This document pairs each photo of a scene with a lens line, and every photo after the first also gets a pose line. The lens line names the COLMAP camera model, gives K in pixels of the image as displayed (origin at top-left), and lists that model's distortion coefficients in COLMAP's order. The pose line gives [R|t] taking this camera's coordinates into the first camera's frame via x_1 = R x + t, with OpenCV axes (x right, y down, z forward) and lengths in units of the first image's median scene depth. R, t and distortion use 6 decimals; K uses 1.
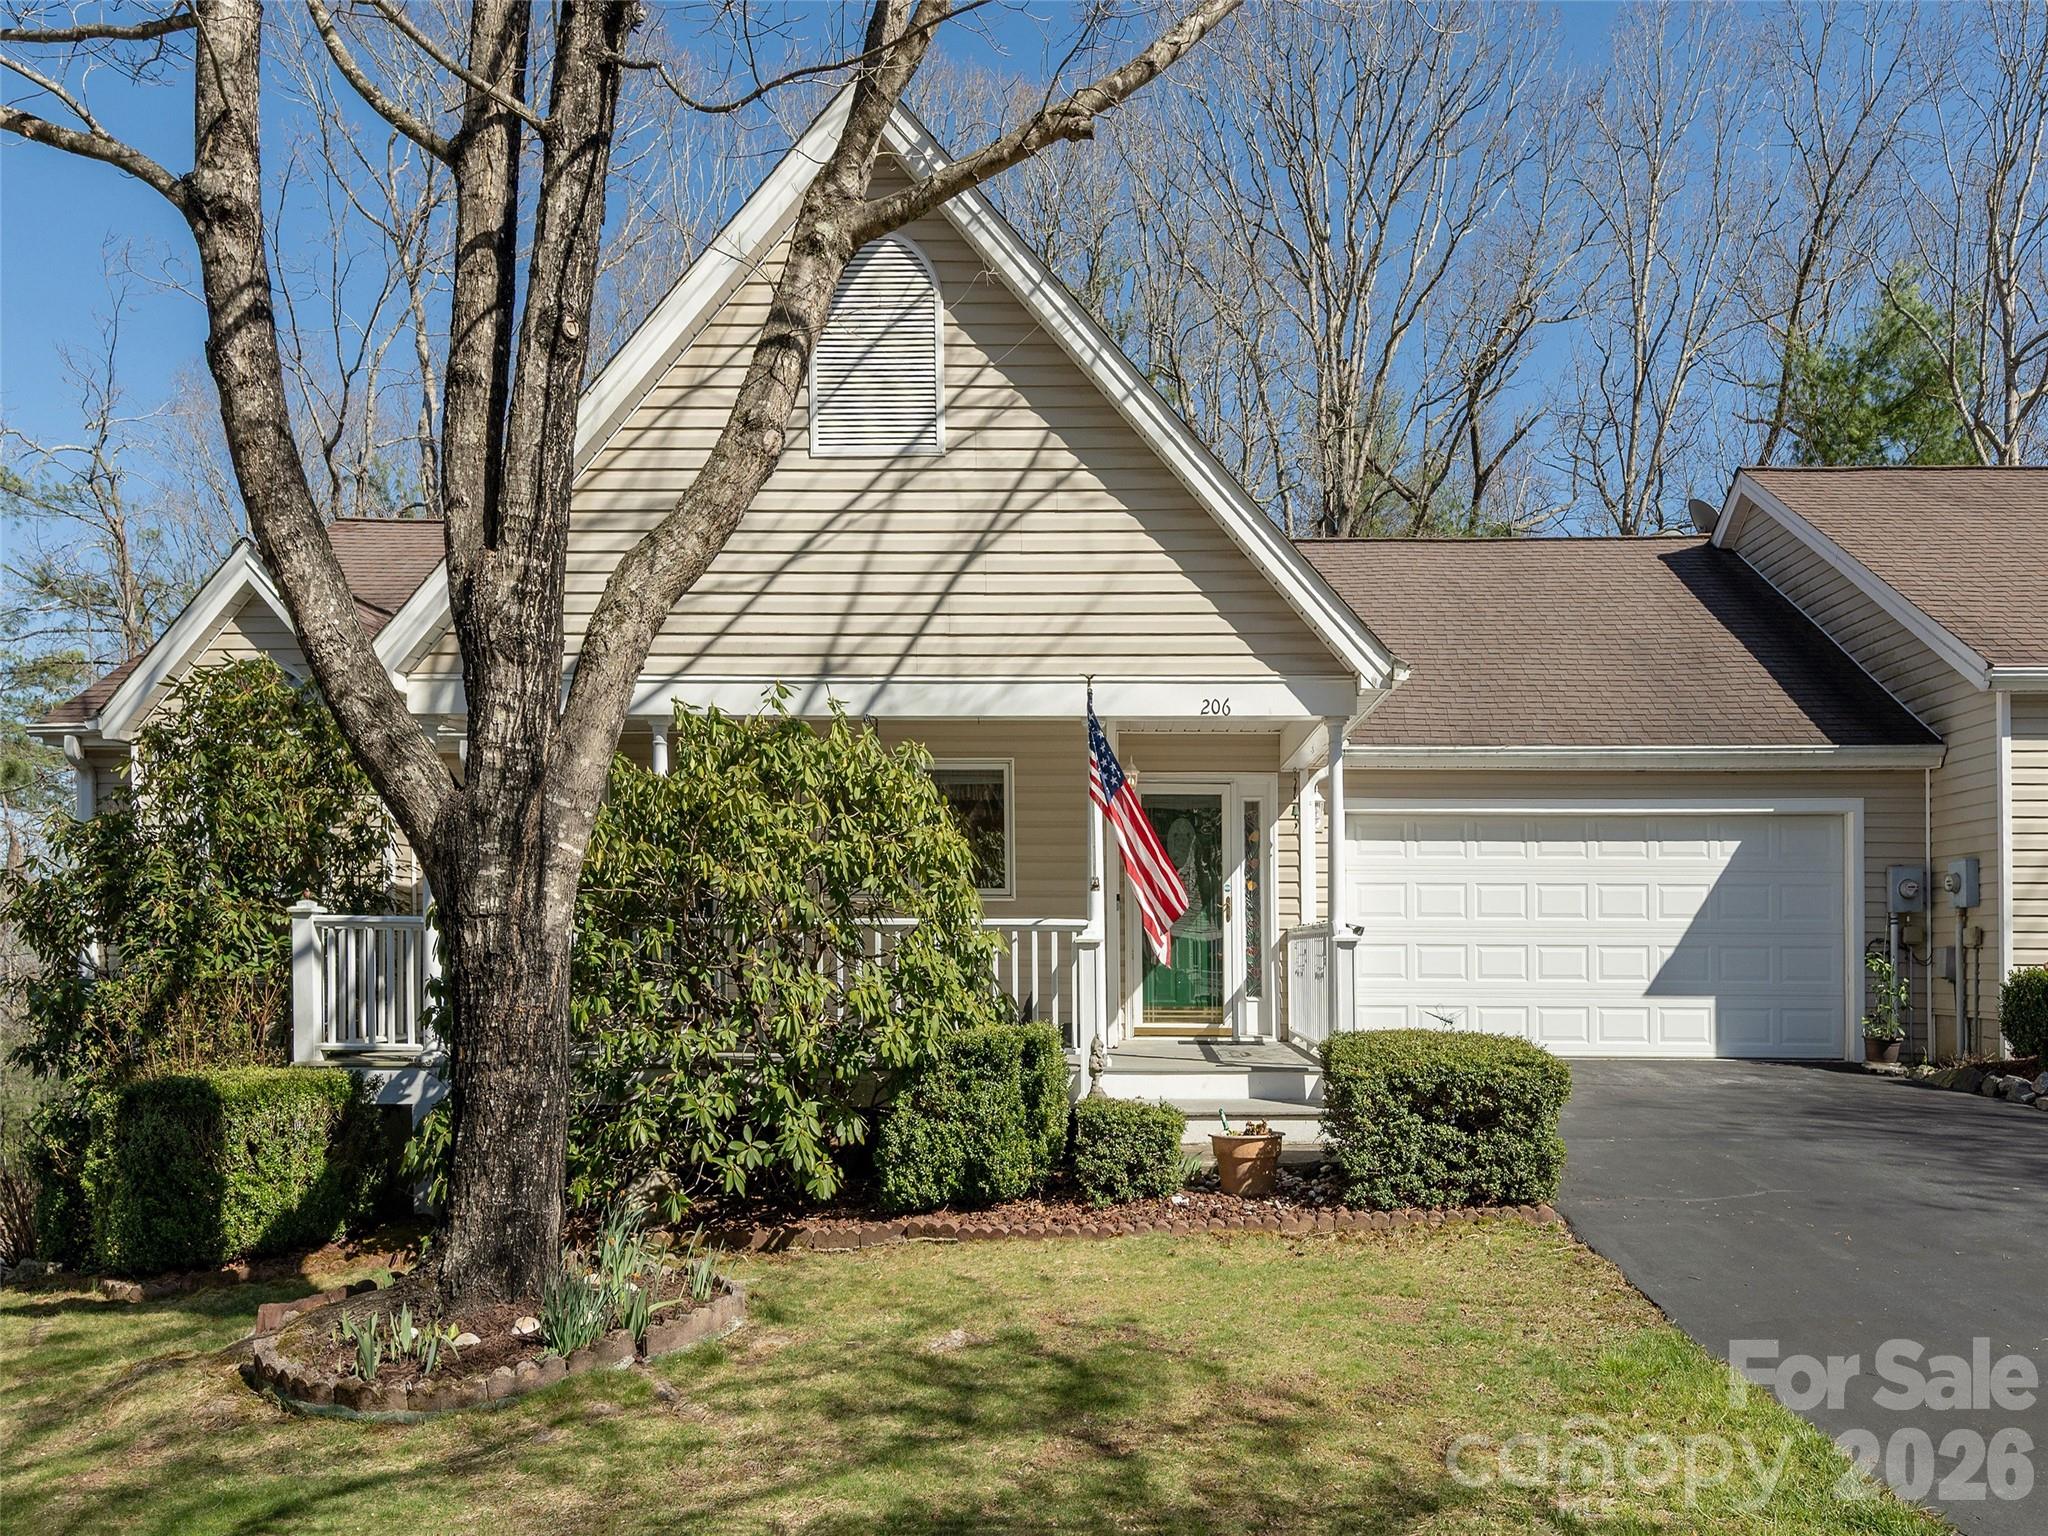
lens RADIAL K [[1212.9, 0, 1024.4], [0, 1212.9, 872.7], [0, 0, 1]] dist [0.001156, 0.000636]
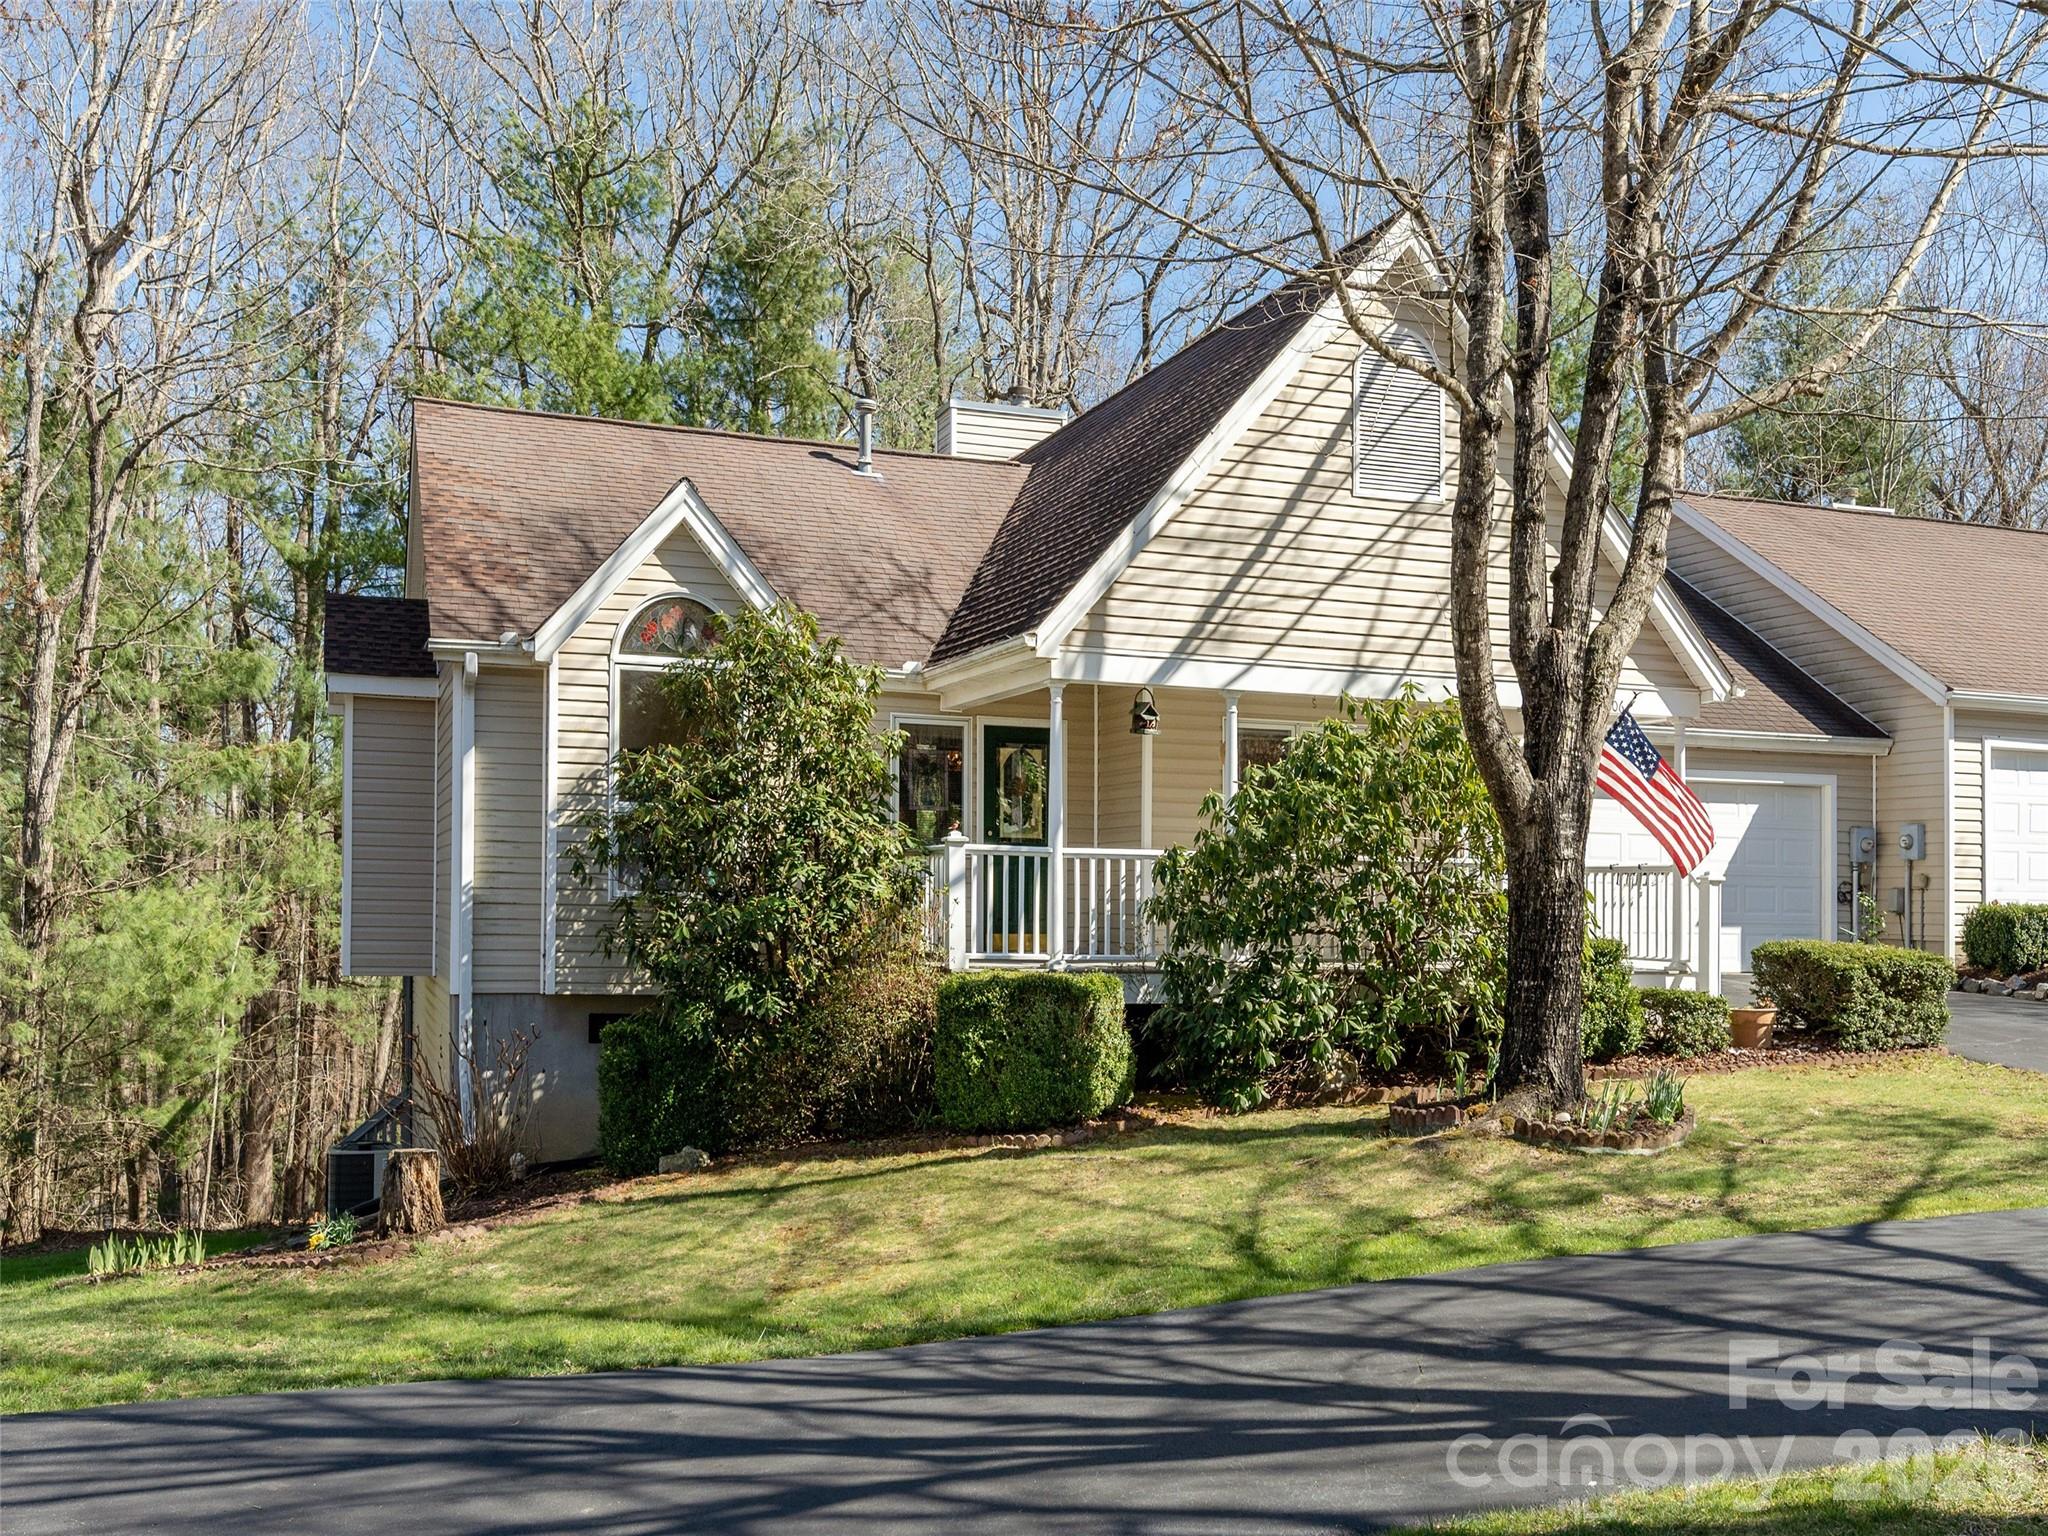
lens RADIAL K [[1358.6, 0, 1024.0], [0, 1358.6, 768.0], [0, 0, 1]] dist [-0.023370, -0.000866]
pose [[0.962434, 0.038883, 0.268719, -0.883515], [-0.034515, 0.999184, -0.020963, -0.012736], [-0.269315, 0.010901, 0.962991, -0.283331]]
